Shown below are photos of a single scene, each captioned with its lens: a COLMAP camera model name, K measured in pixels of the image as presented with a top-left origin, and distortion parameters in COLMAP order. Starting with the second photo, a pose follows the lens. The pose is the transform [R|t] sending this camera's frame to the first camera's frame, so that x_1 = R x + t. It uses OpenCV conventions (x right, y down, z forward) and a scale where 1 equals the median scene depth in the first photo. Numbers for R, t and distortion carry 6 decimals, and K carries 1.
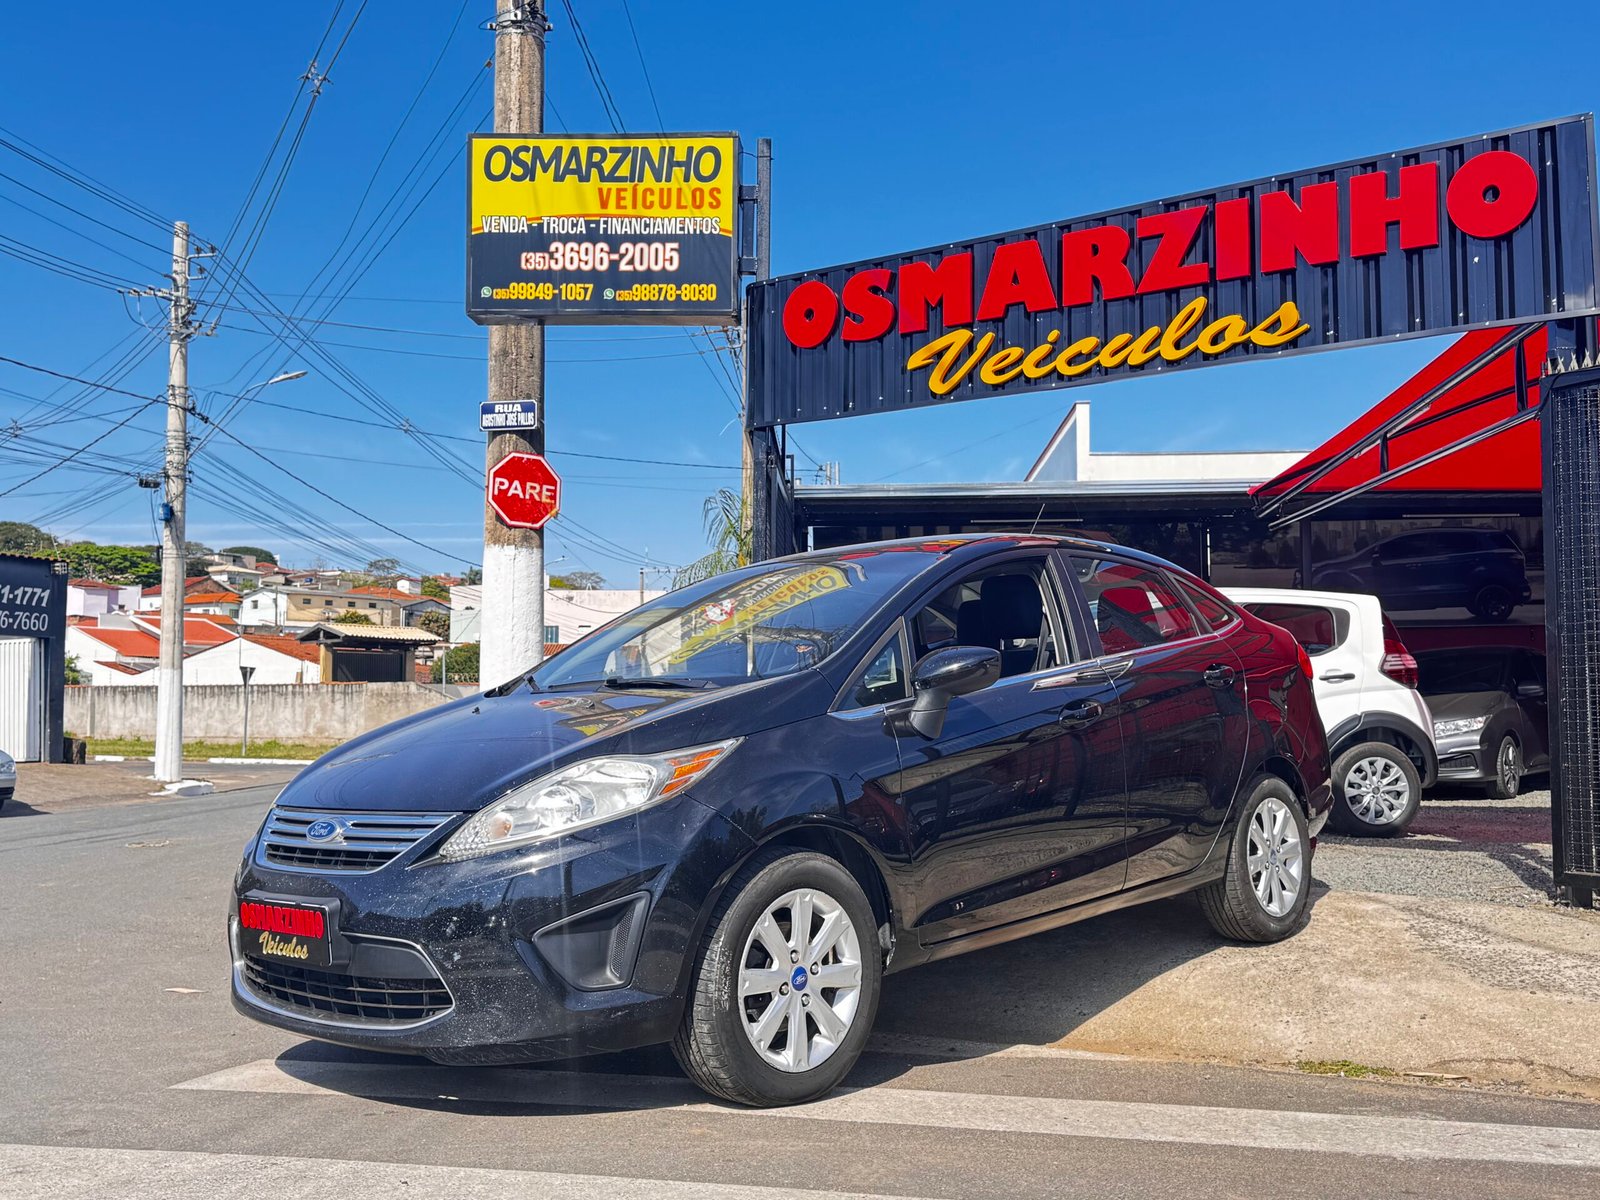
lens RADIAL K [[1477.6, 0, 796.7], [0, 1477.6, 600.4], [0, 0, 1]] dist [0.141652, -0.275265]
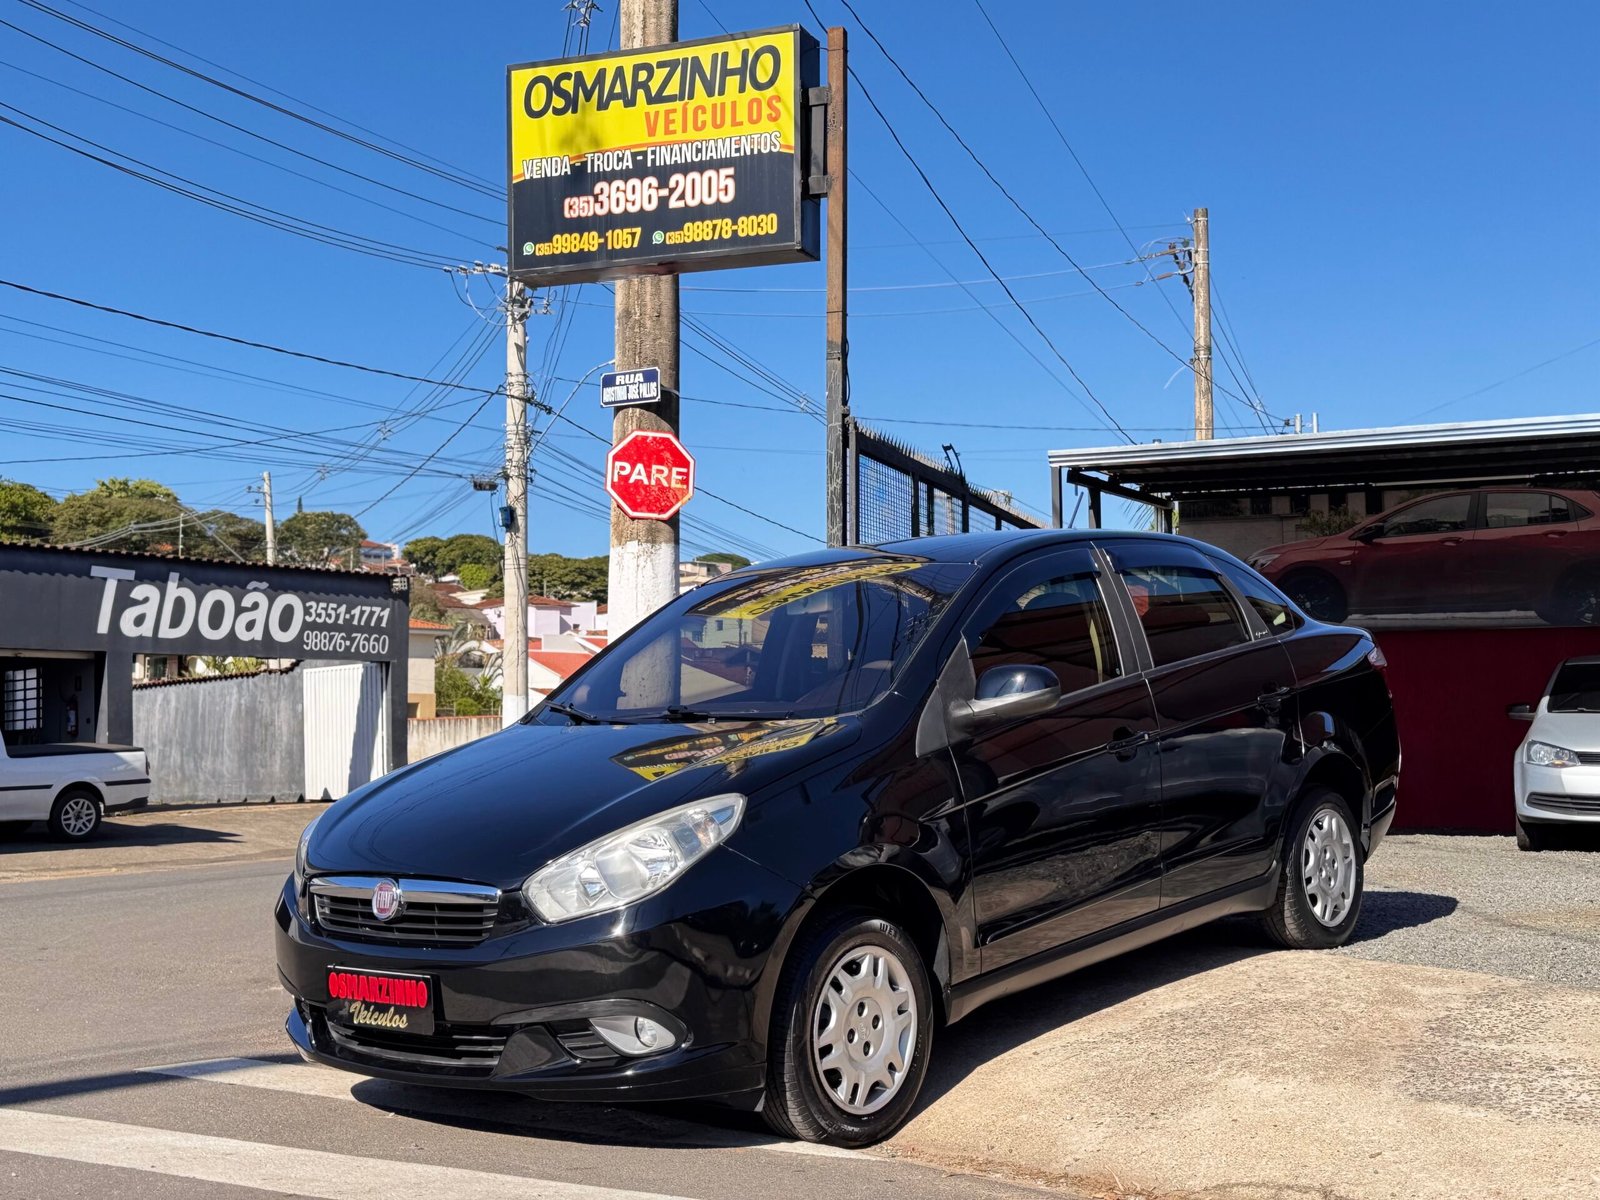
lens RADIAL K [[1865.2, 0, 803.2], [0, 1865.2, 605.9], [0, 0, 1]] dist [0.165645, -0.339570]
pose [[0.950430, -0.025974, -0.309852, 0.273764], [0.025892, 0.999655, -0.004379, 0.008709], [0.309859, -0.003861, 0.950775, 0.017371]]
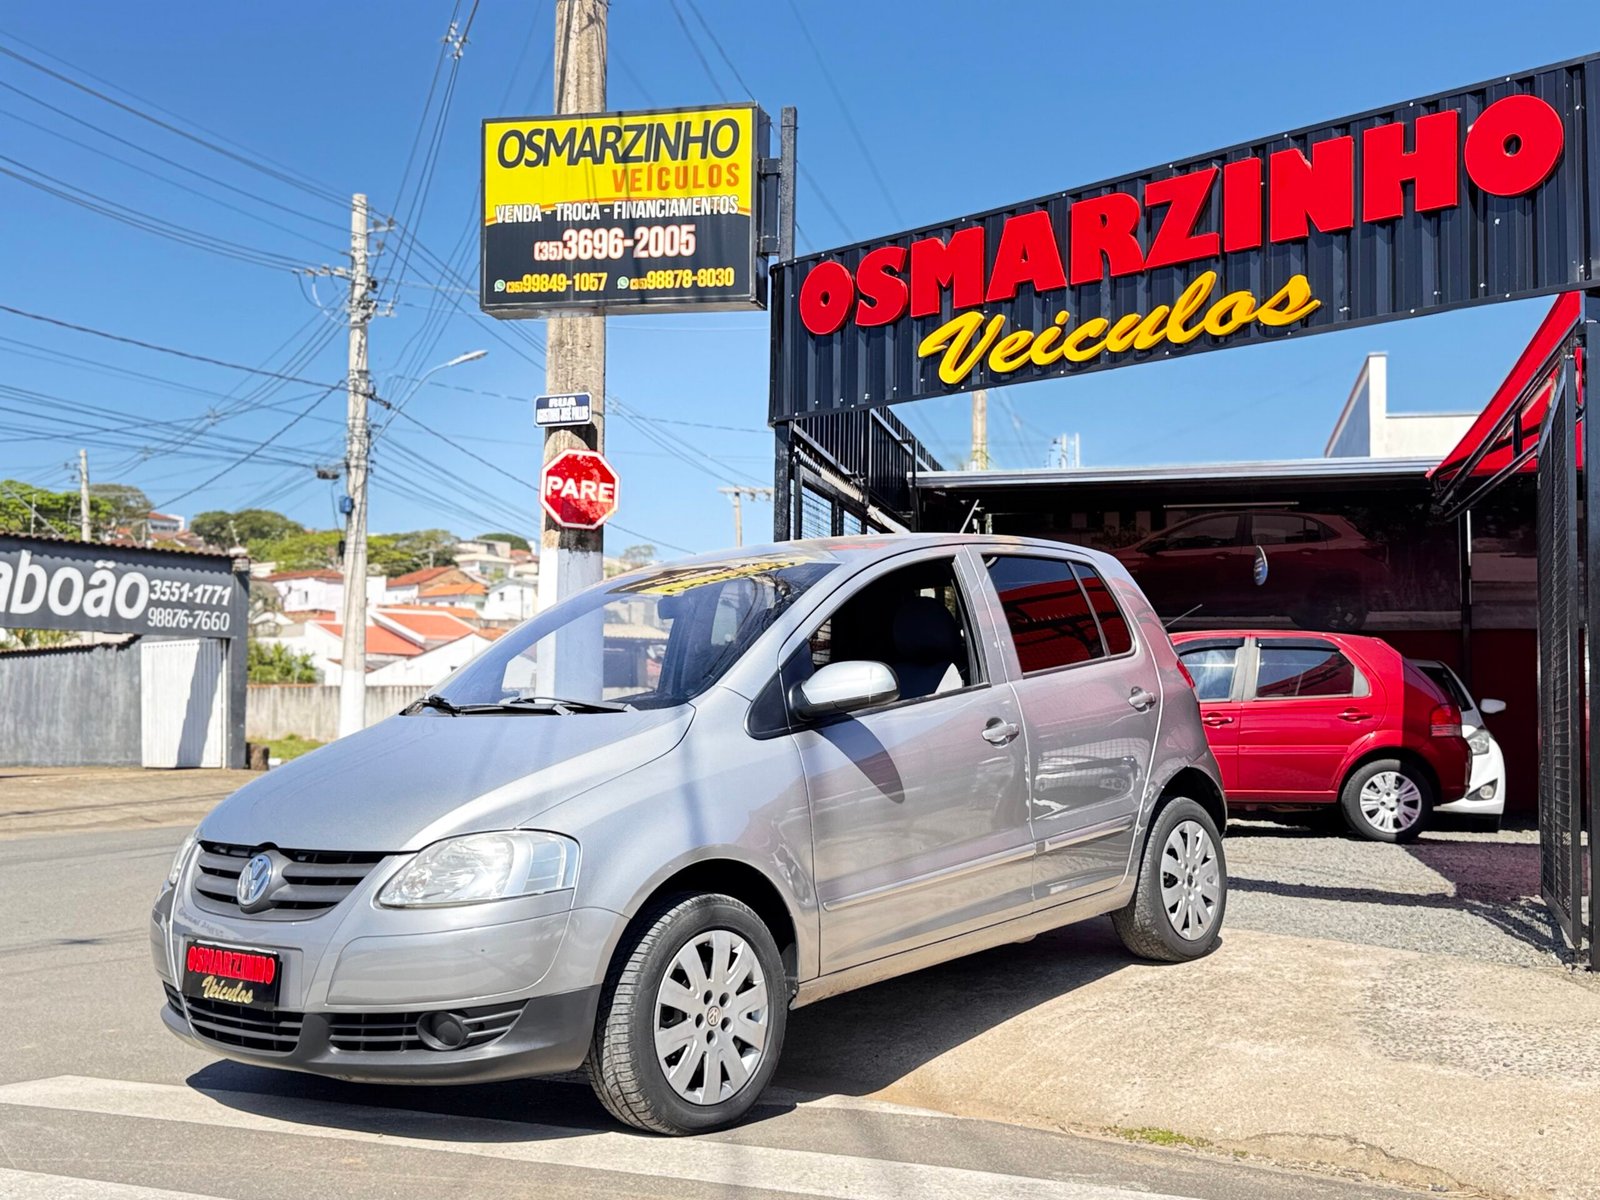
lens RADIAL K [[1701.2, 0, 807.3], [0, 1701.2, 597.4], [0, 0, 1]] dist [0.168136, -0.408292]
pose [[0.984247, -0.004733, -0.176736, 0.176440], [0.005684, 0.999972, 0.004877, -0.012860], [0.176708, -0.005805, 0.984246, -0.039852]]
